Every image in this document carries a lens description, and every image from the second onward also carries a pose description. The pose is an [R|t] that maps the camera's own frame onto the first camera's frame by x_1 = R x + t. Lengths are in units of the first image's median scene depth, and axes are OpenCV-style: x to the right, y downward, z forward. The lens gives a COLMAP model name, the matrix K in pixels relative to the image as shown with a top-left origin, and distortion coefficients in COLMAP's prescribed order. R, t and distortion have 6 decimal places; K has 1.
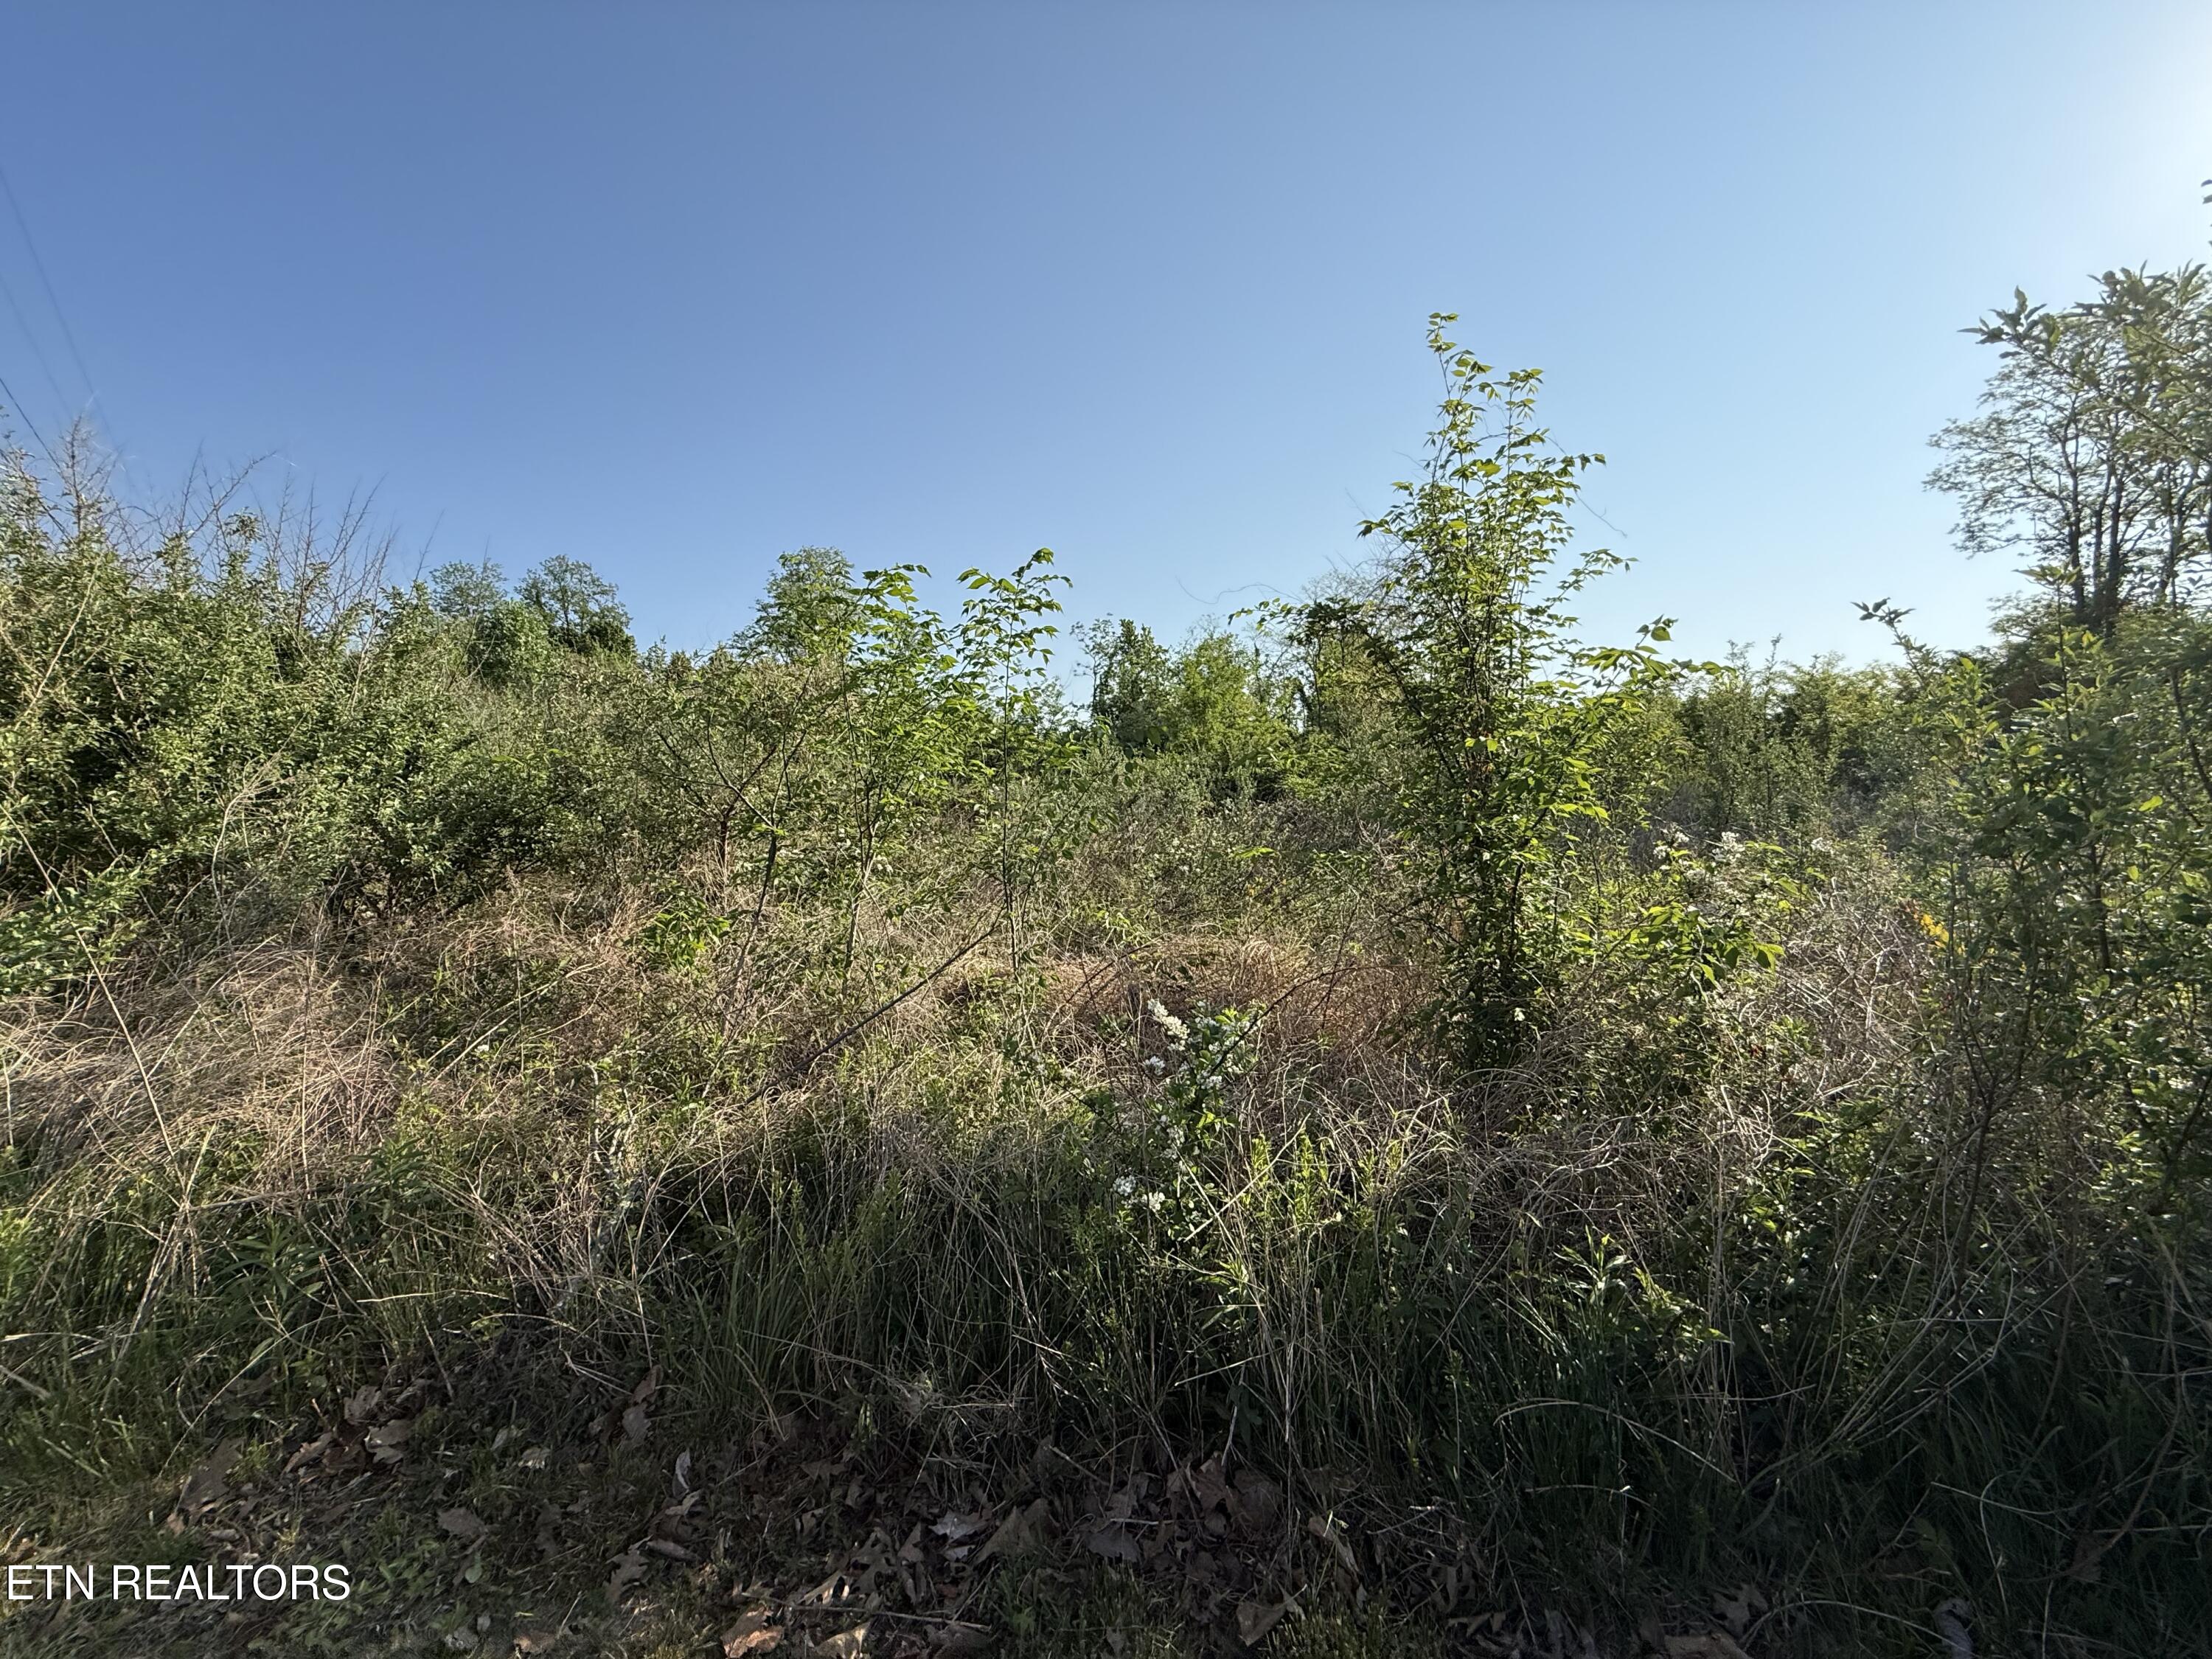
lens RADIAL K [[880.3, 0, 1099.7], [0, 880.3, 827.8], [0, 0, 1]] dist [-0.000103, 0.000022]
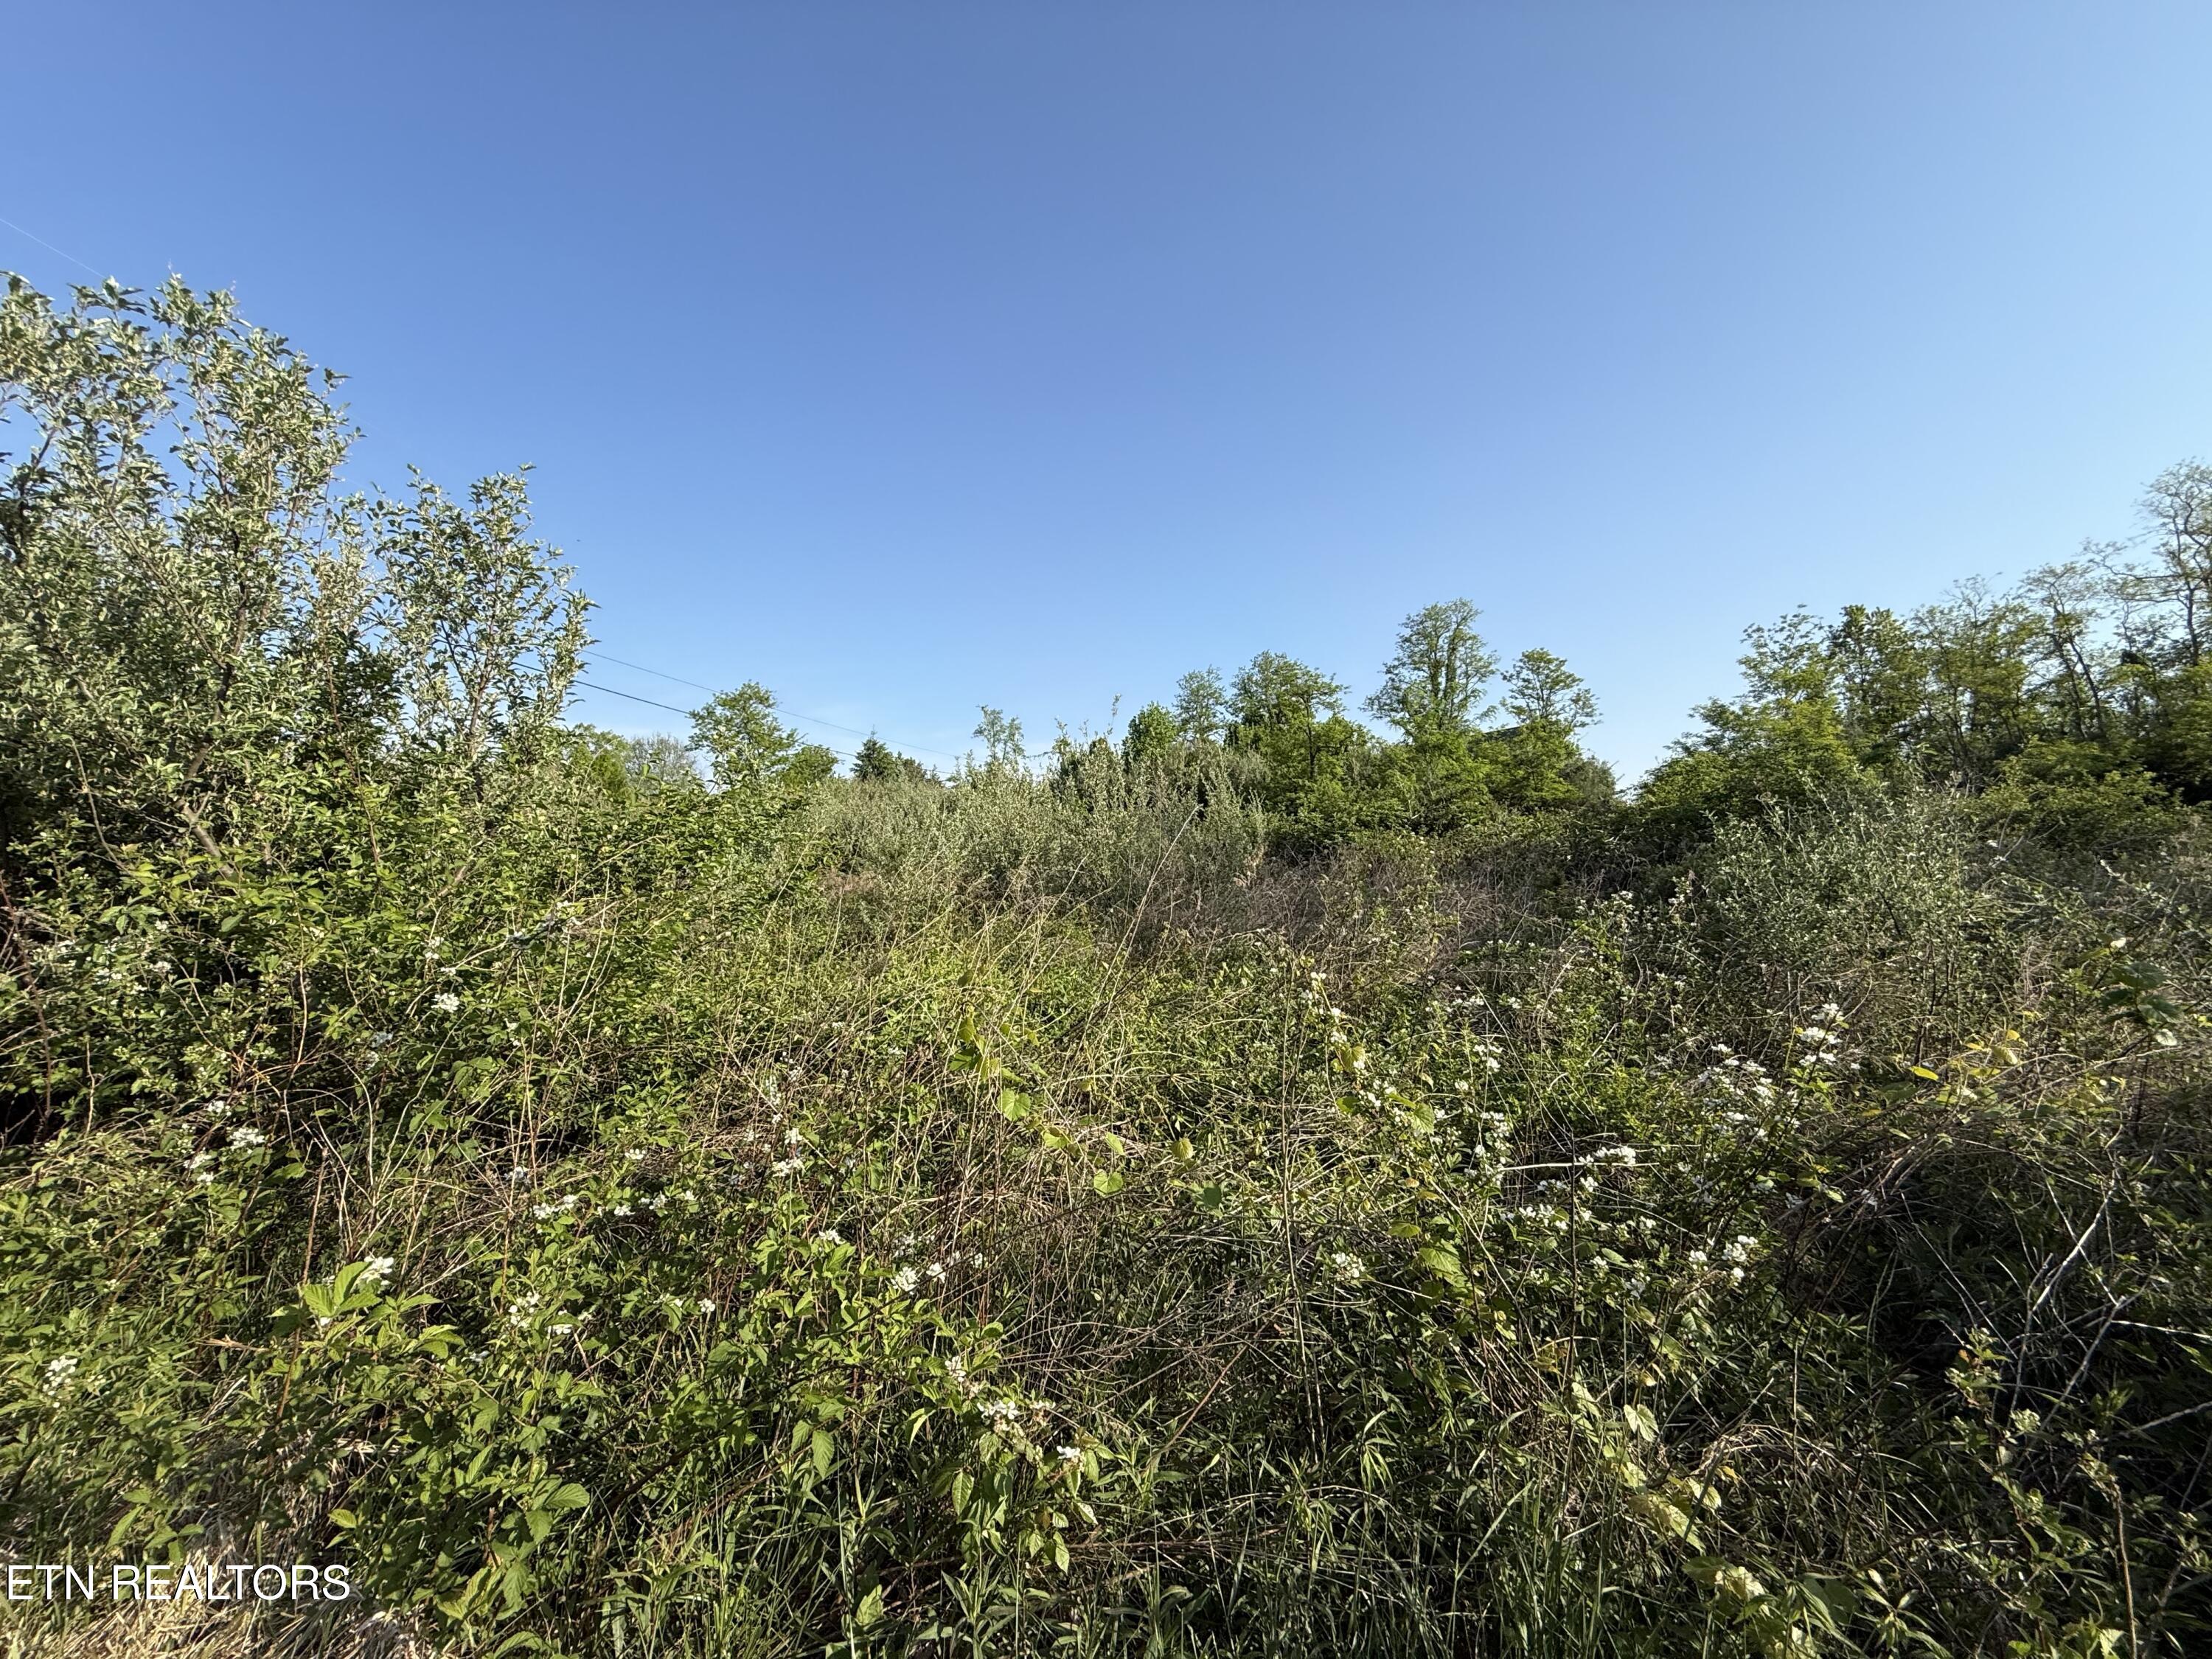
lens RADIAL K [[880.3, 0, 1099.0], [0, 880.3, 824.7], [0, 0, 1]] dist [-0.000103, 0.000022]
pose [[0.636954, -0.022369, -0.770577, 0.489642], [-0.022369, 0.998622, -0.047478, -0.009605], [0.770577, 0.047478, 0.635576, 0.135466]]
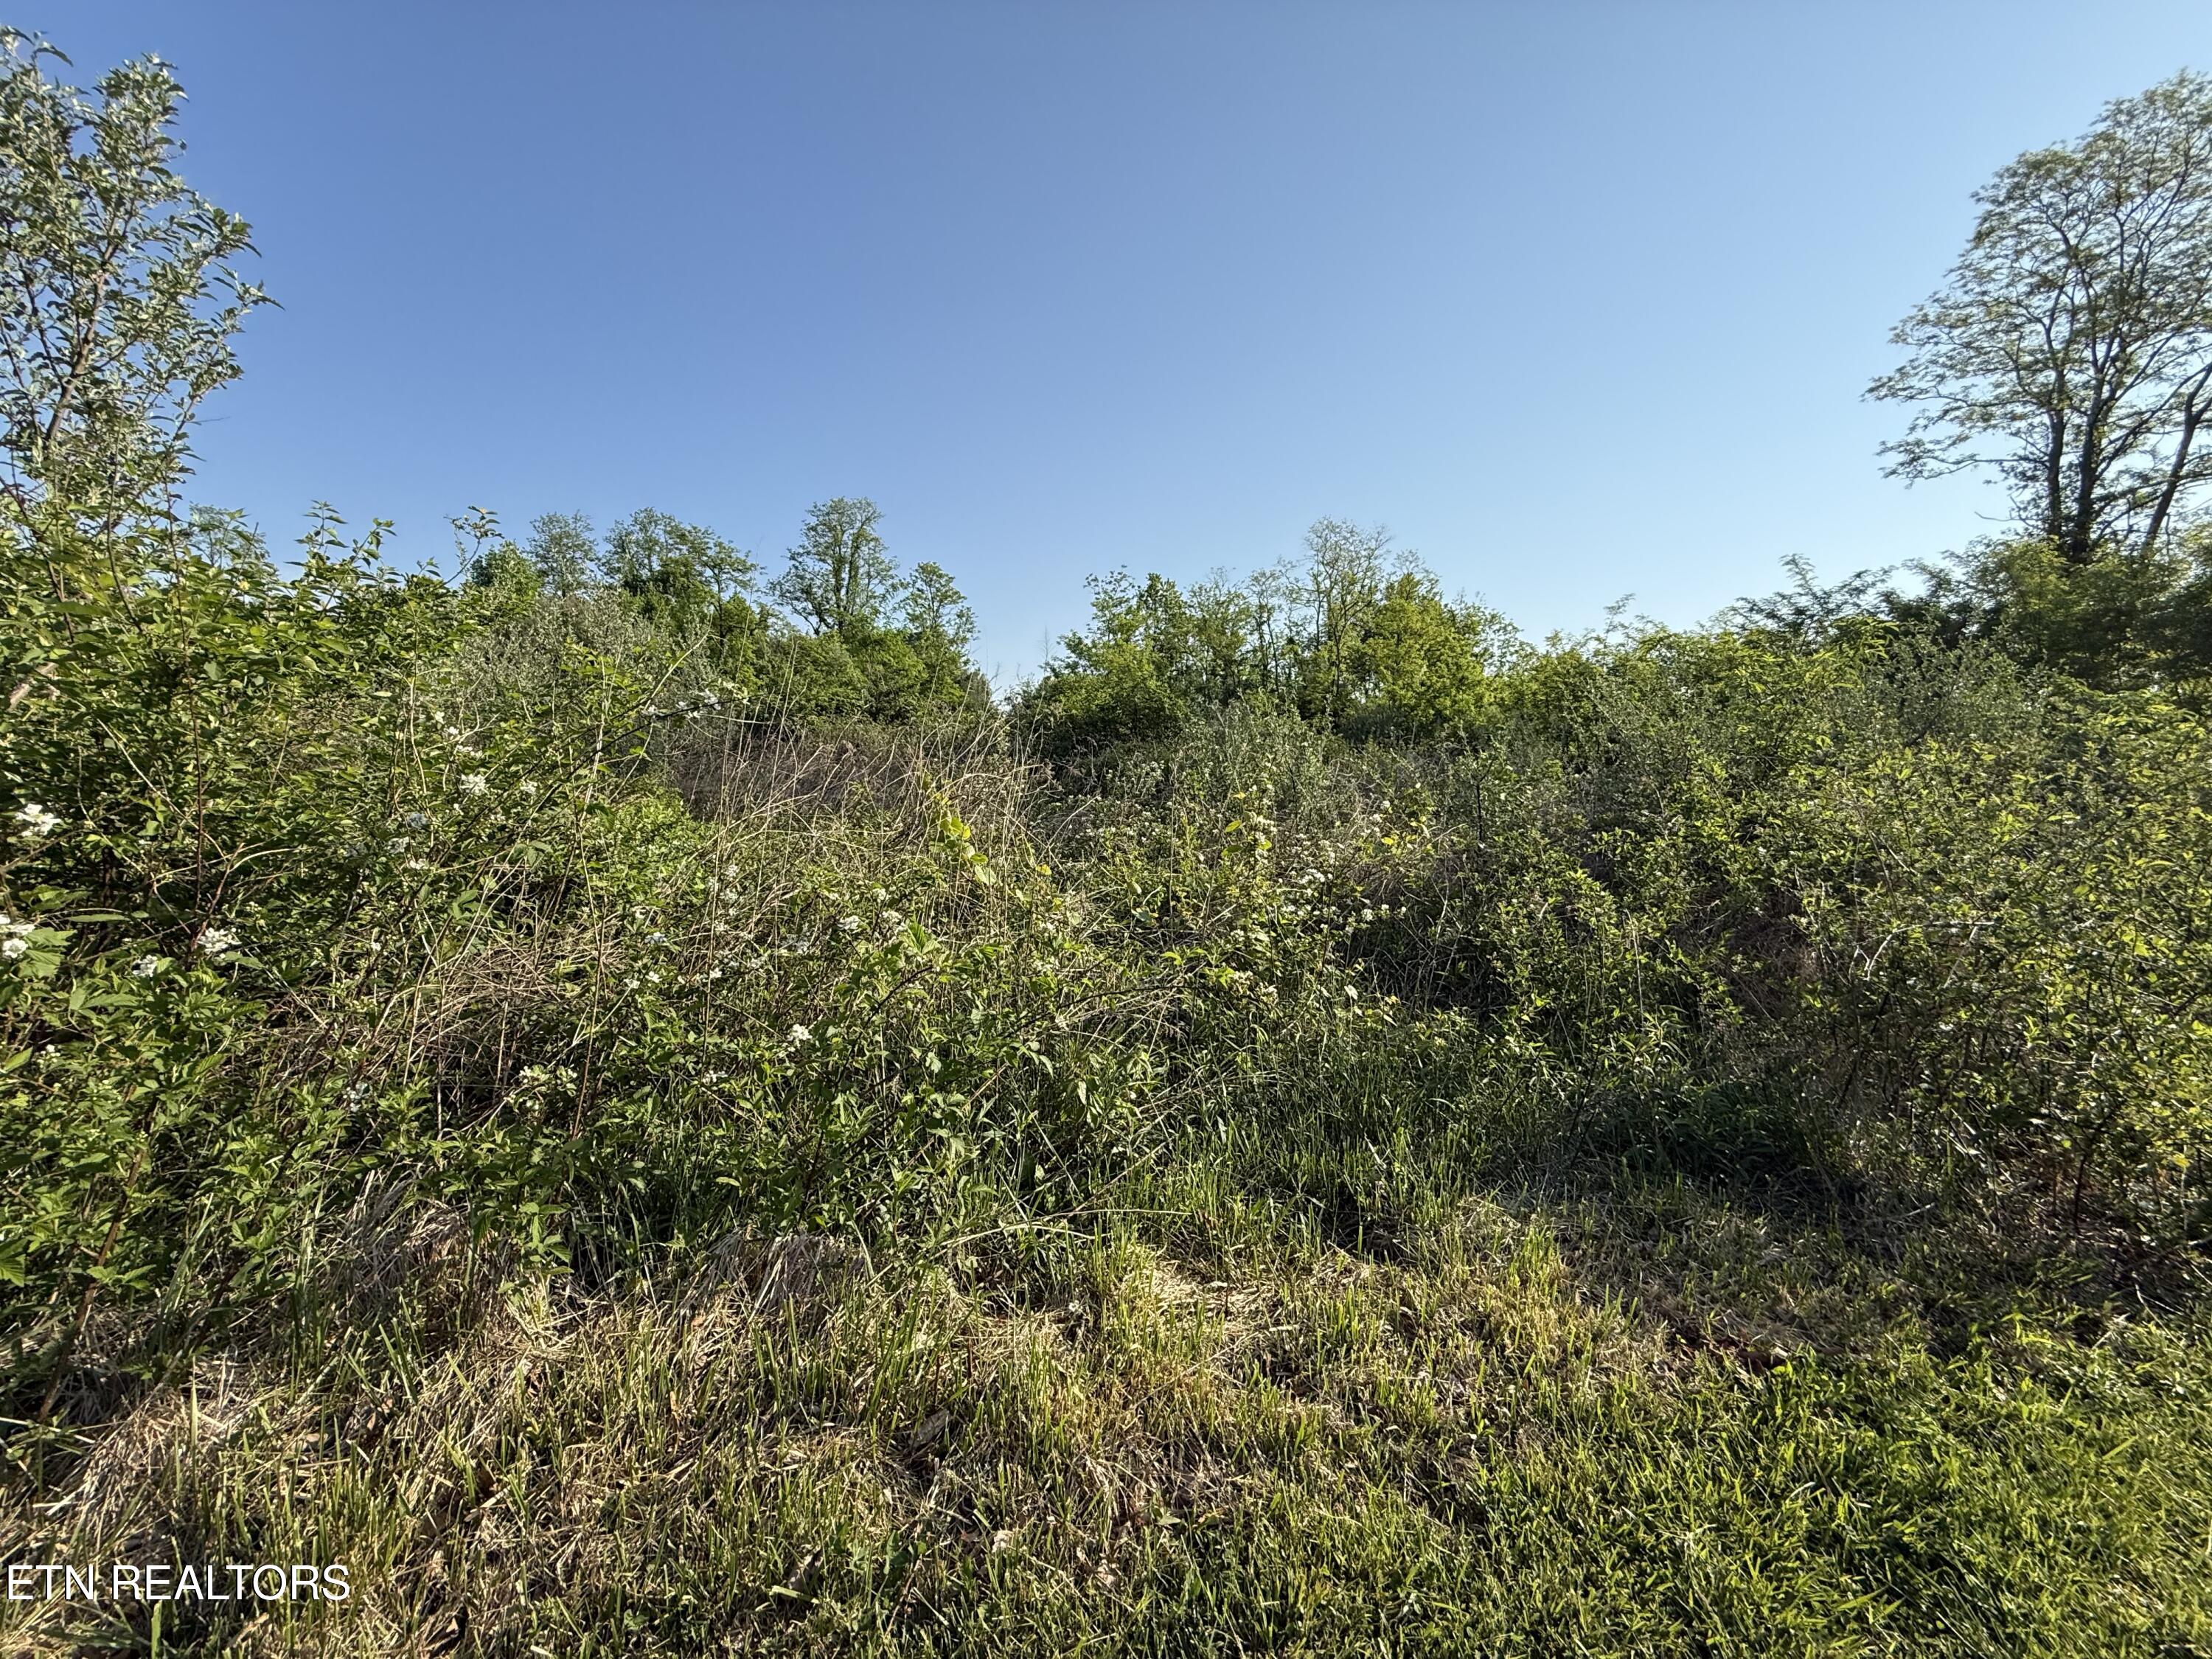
lens RADIAL K [[880.3, 0, 1100.5], [0, 880.3, 828.3], [0, 0, 1]] dist [-0.000103, 0.000022]
pose [[0.978434, 0.068087, -0.195018, 0.460240], [-0.059868, 0.997064, 0.047742, -0.000974], [0.197696, -0.035037, 0.979637, 0.089010]]
